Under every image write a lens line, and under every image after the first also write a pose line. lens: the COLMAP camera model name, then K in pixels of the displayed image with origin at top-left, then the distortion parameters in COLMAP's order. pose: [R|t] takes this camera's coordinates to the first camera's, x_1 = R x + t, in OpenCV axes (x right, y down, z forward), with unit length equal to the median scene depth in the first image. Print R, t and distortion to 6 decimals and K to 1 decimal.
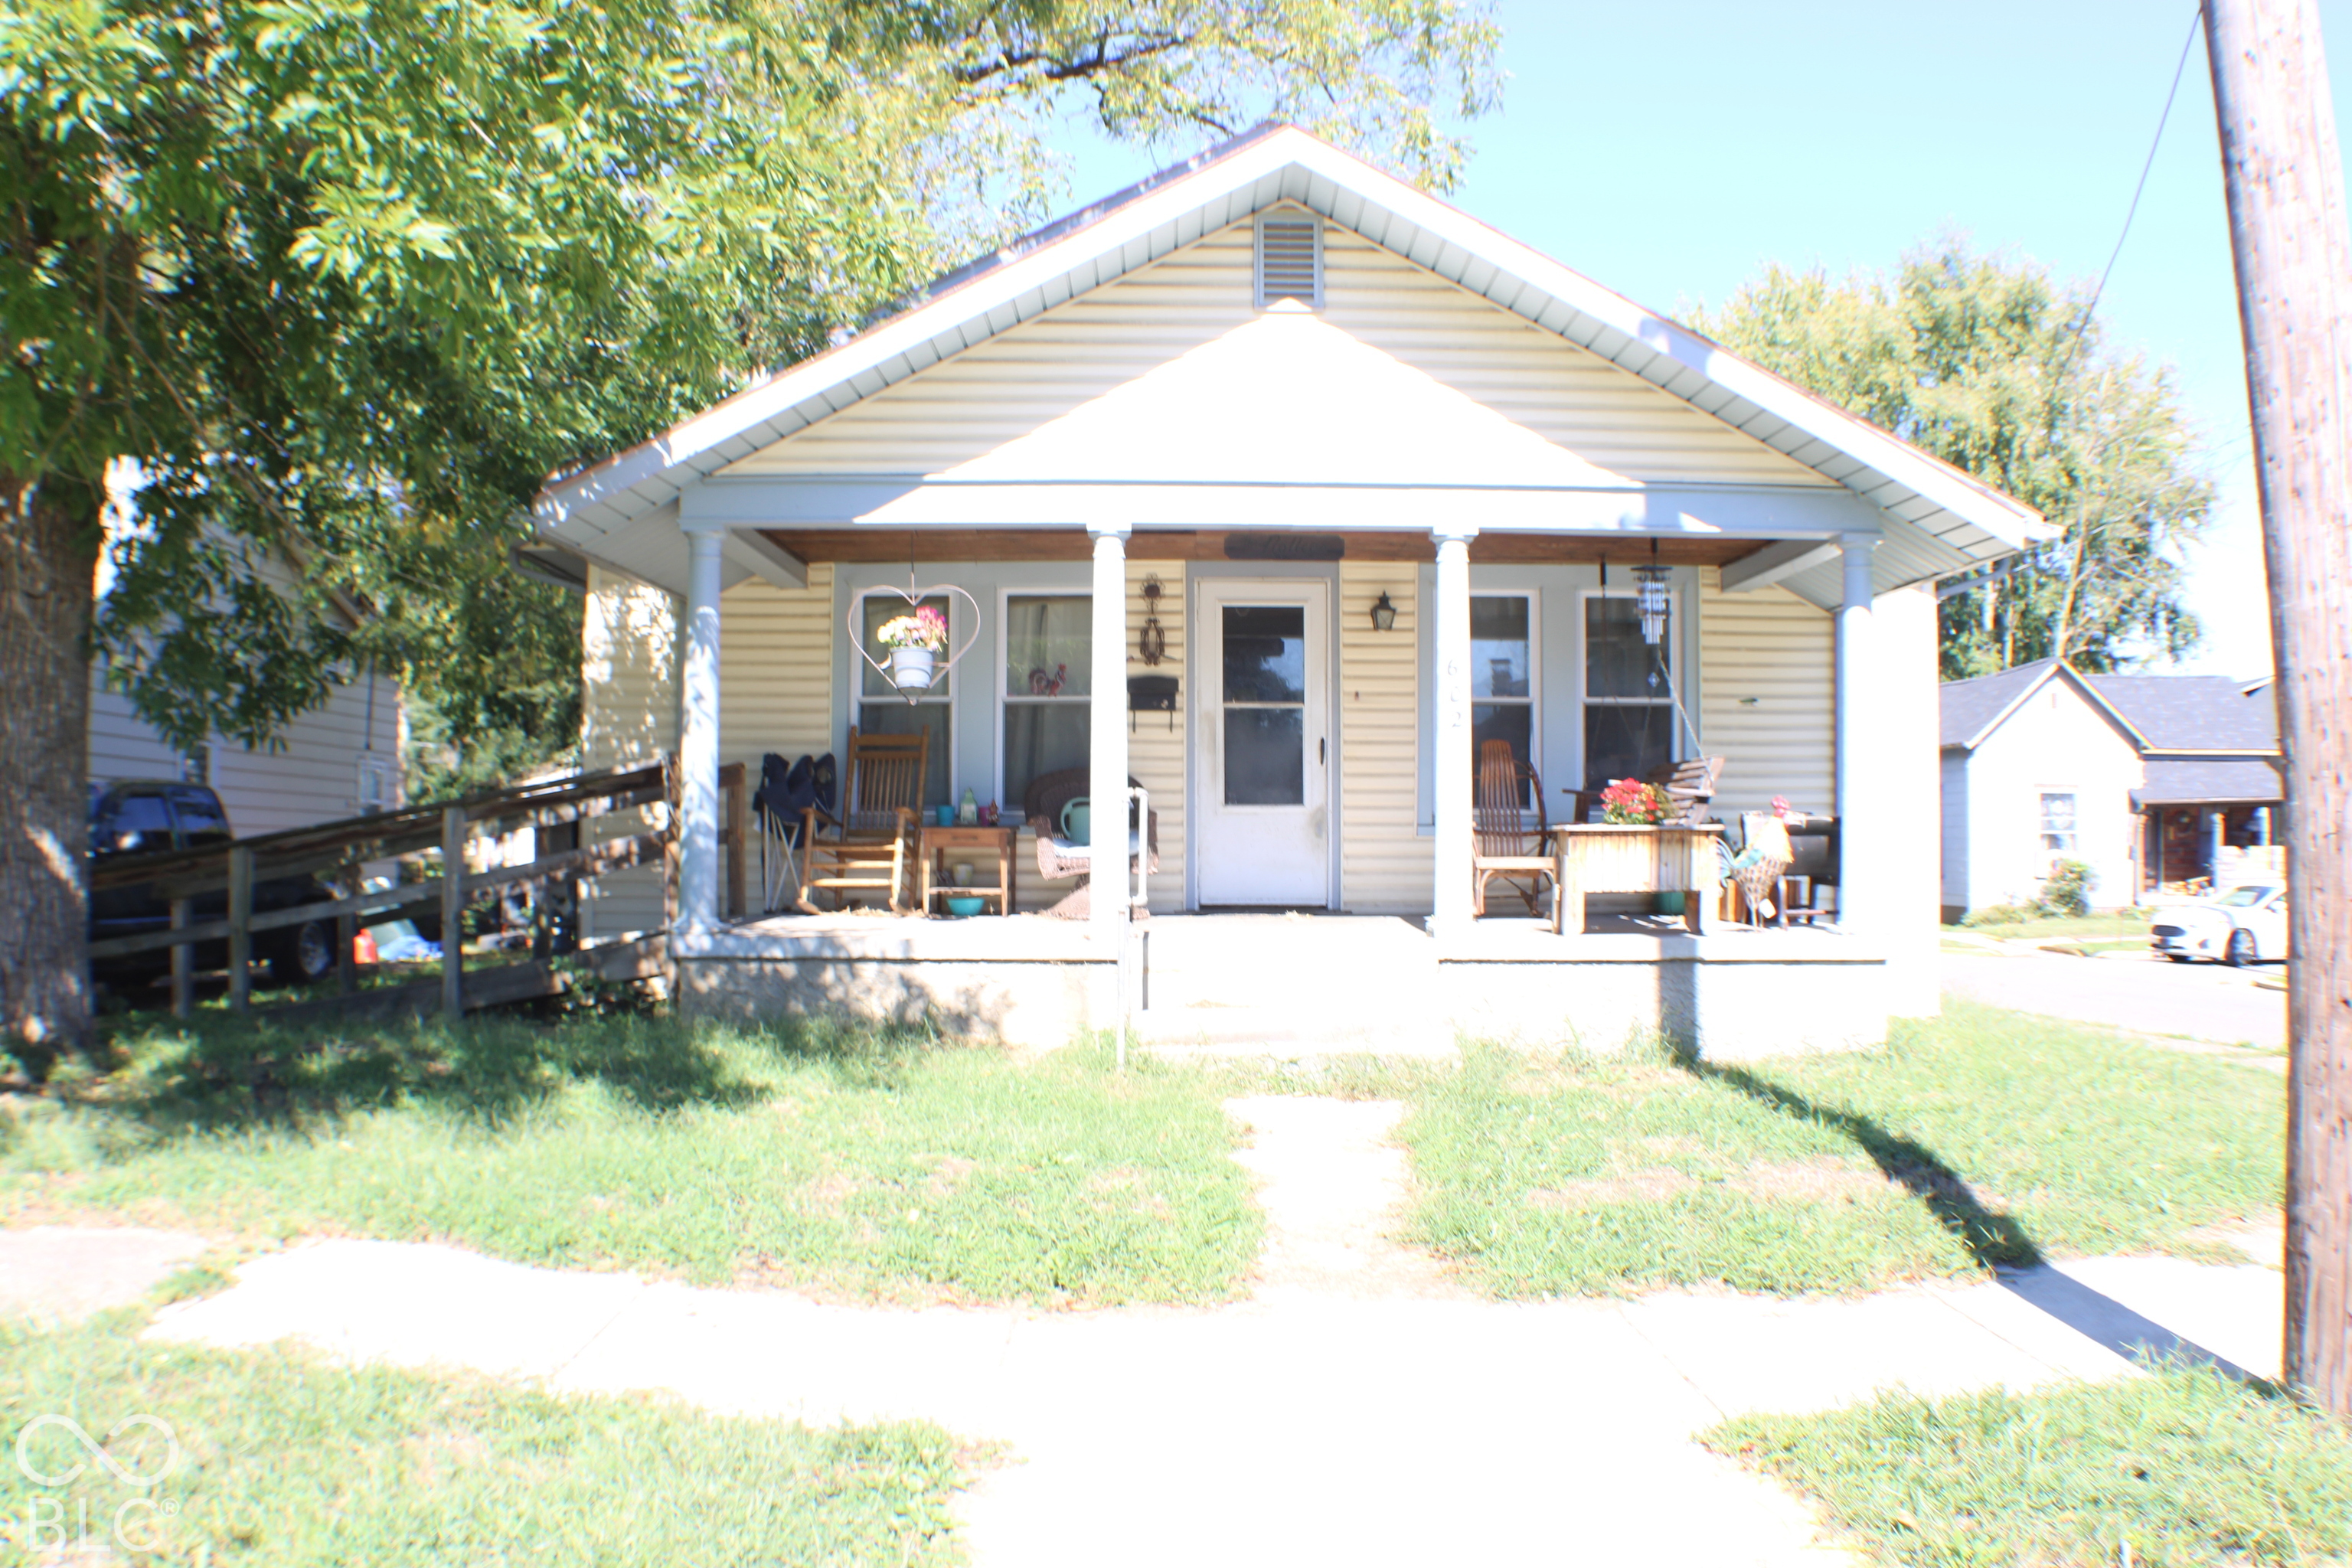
lens RADIAL K [[1926.2, 0, 1201.3], [0, 1926.2, 796.2], [0, 0, 1]] dist [-0.207881, 0.068042]
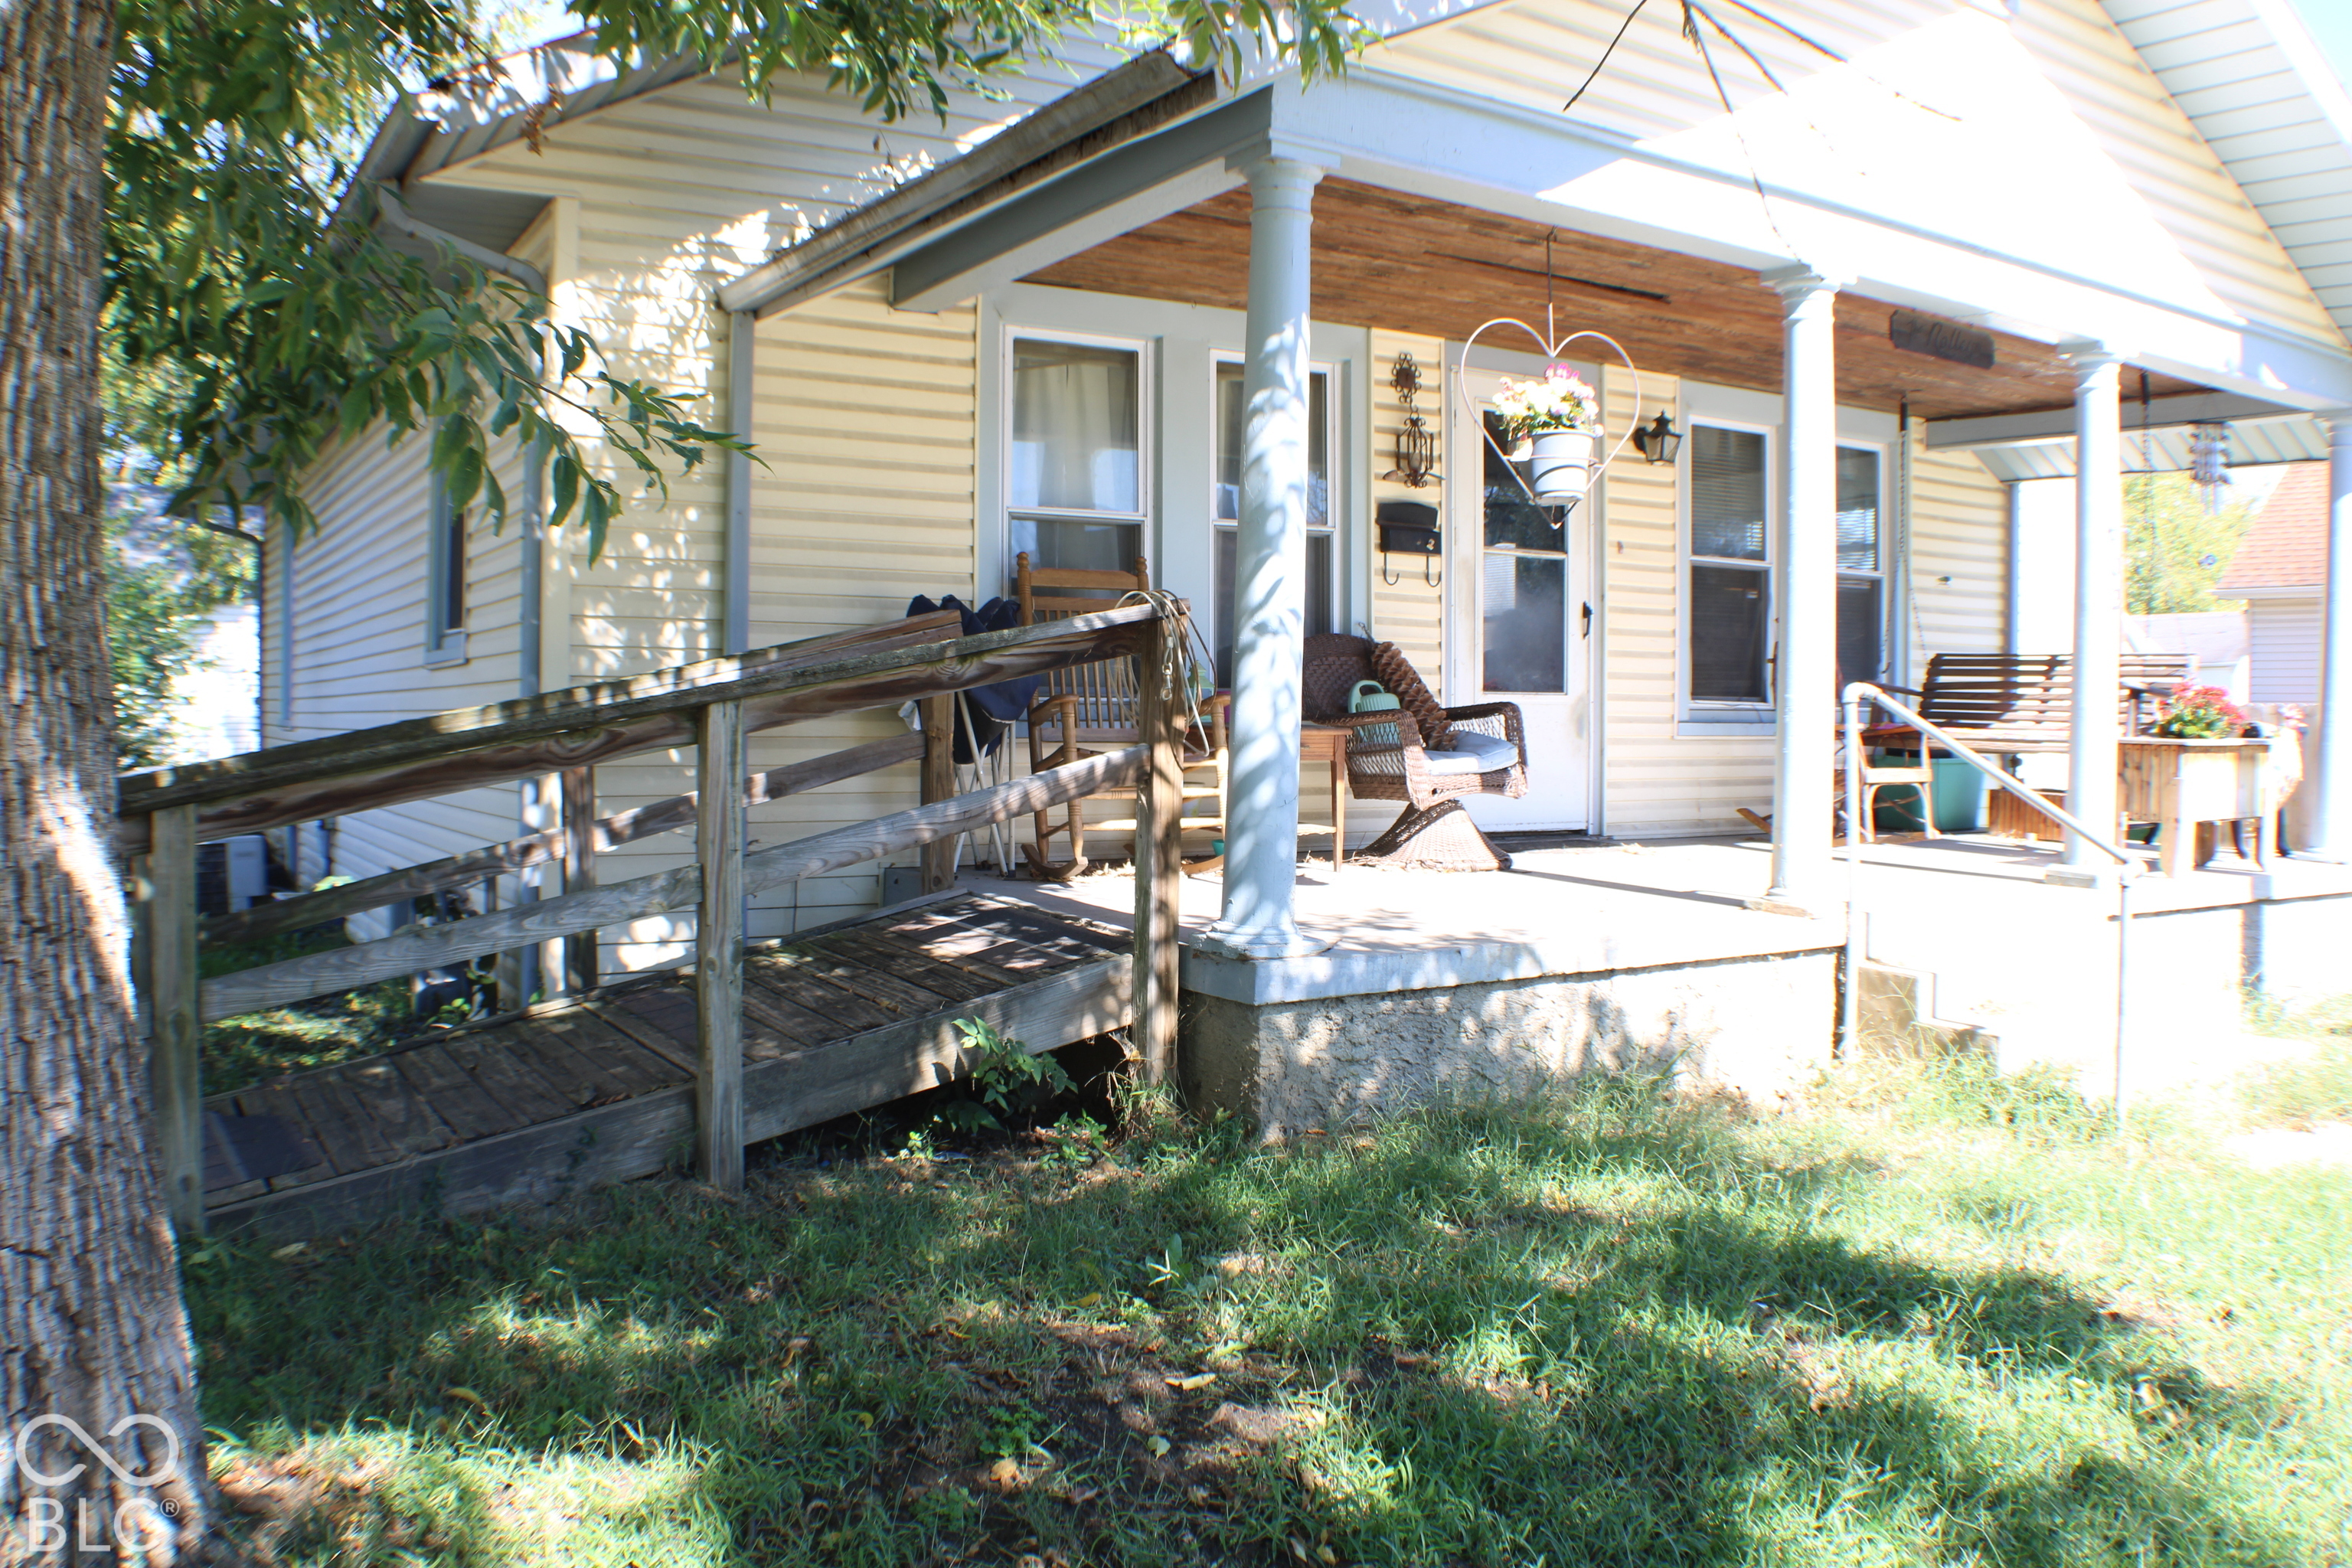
lens RADIAL K [[1926.2, 0, 1184.0], [0, 1926.2, 772.9], [0, 0, 1]] dist [-0.207881, 0.068042]
pose [[0.851961, -0.012325, 0.523461, -0.564158], [-0.020491, 0.998172, 0.056853, -0.004408], [-0.523205, -0.059162, 0.850151, 0.577567]]
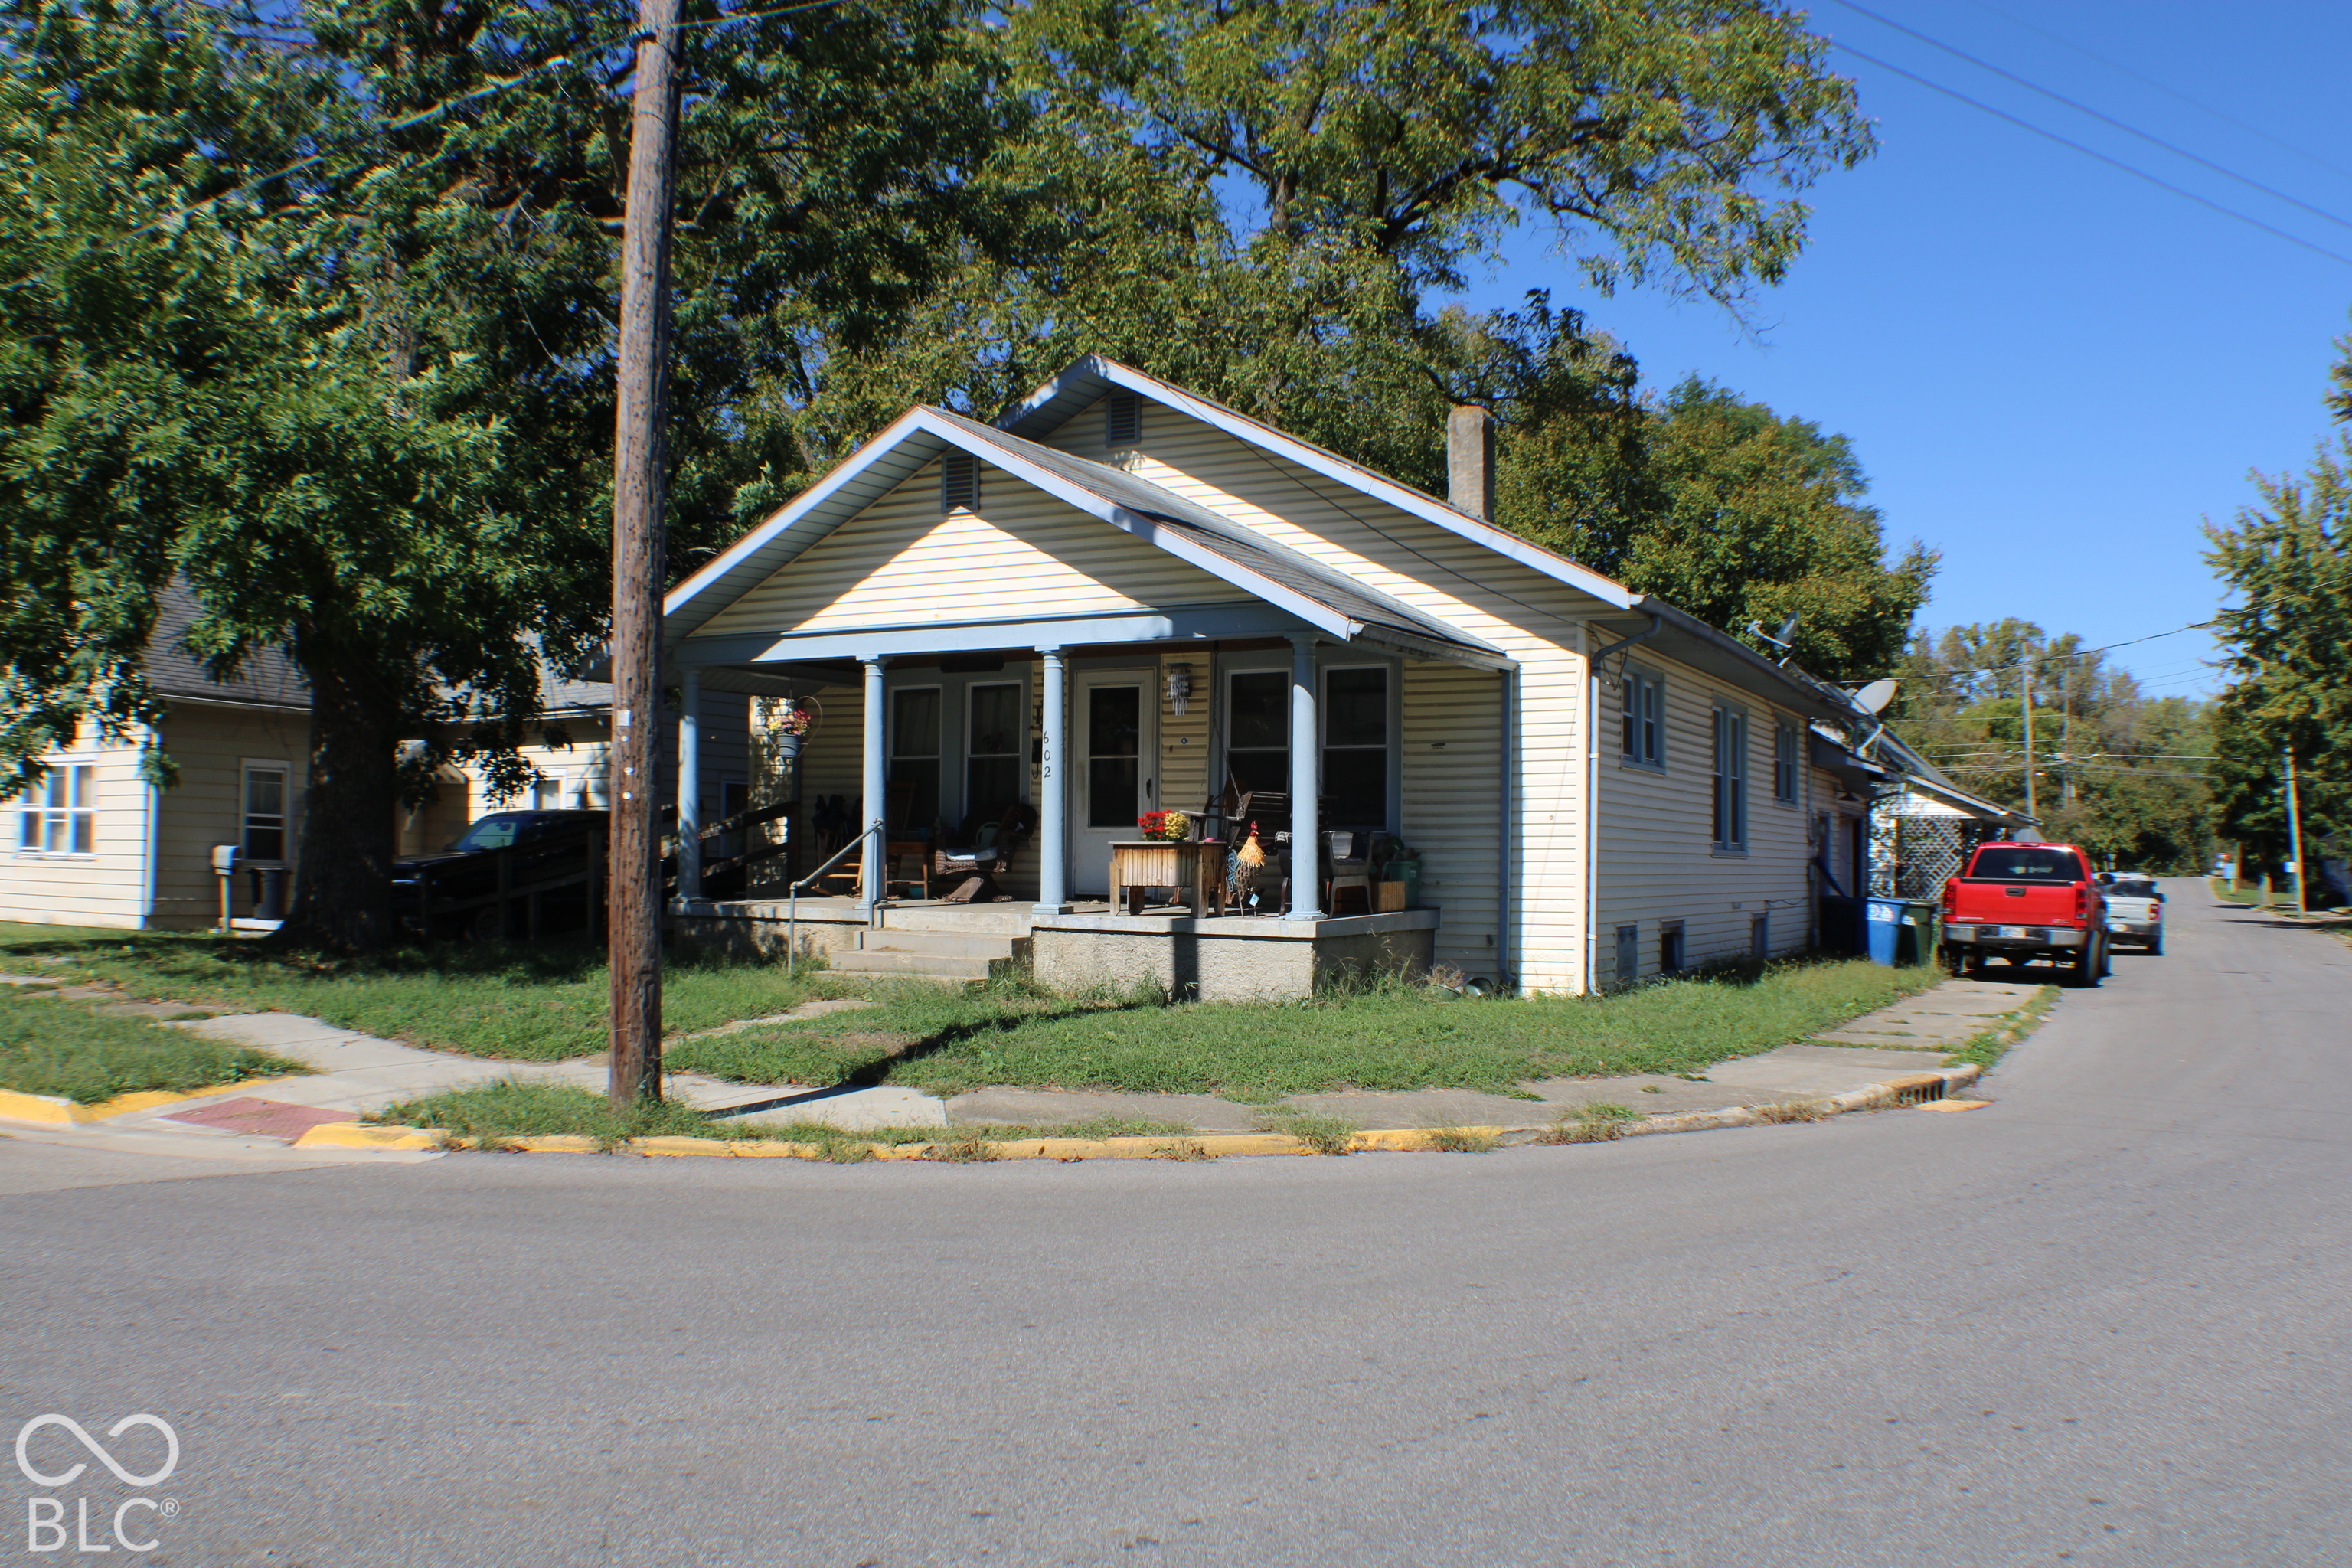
lens RADIAL K [[1926.2, 0, 1171.5], [0, 1926.2, 792.4], [0, 0, 1]] dist [-0.207881, 0.068042]
pose [[0.870739, -0.013384, -0.491564, 0.979354], [0.009729, 0.999903, -0.009990, -0.007187], [0.491650, 0.003916, 0.870784, -0.294372]]
